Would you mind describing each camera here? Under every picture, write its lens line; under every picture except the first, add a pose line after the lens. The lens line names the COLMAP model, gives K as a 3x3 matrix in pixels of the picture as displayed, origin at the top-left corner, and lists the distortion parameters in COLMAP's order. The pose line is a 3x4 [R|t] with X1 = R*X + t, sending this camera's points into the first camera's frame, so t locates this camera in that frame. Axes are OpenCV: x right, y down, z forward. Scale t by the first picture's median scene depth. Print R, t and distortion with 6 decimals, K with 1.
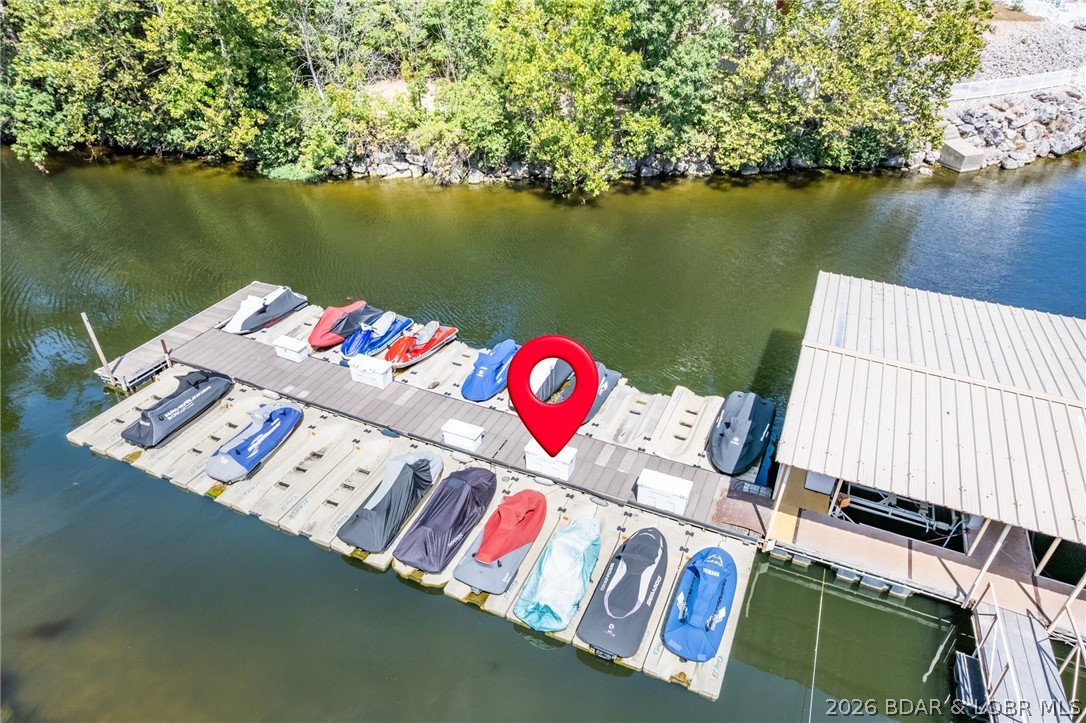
lens RADIAL K [[702.8, 0, 546.5], [0, 702.8, 362.4], [0, 0, 1]] dist [-0.097228, 0.077143]
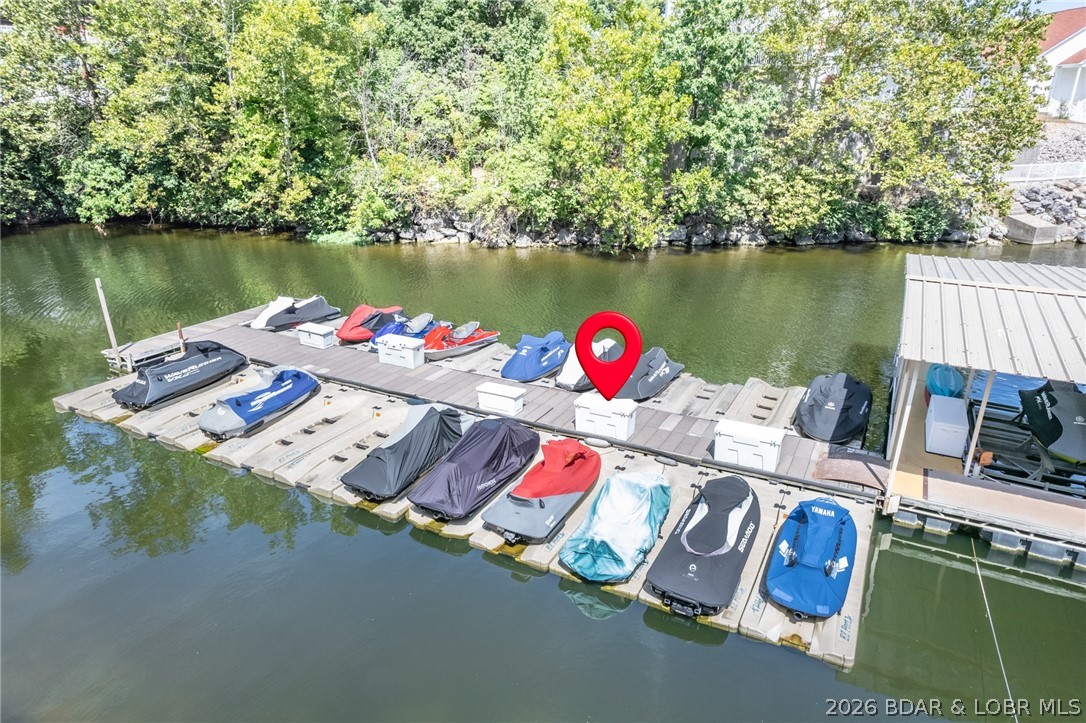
lens RADIAL K [[697.6, 0, 543.0], [0, 697.6, 361.5], [0, 0, 1]] dist [-0.076370, 0.070231]
pose [[0.997705, 0.007855, -0.067250, -0.006783], [-0.023024, 0.973416, -0.227885, 0.137885], [0.063672, 0.228910, 0.971363, 0.094901]]
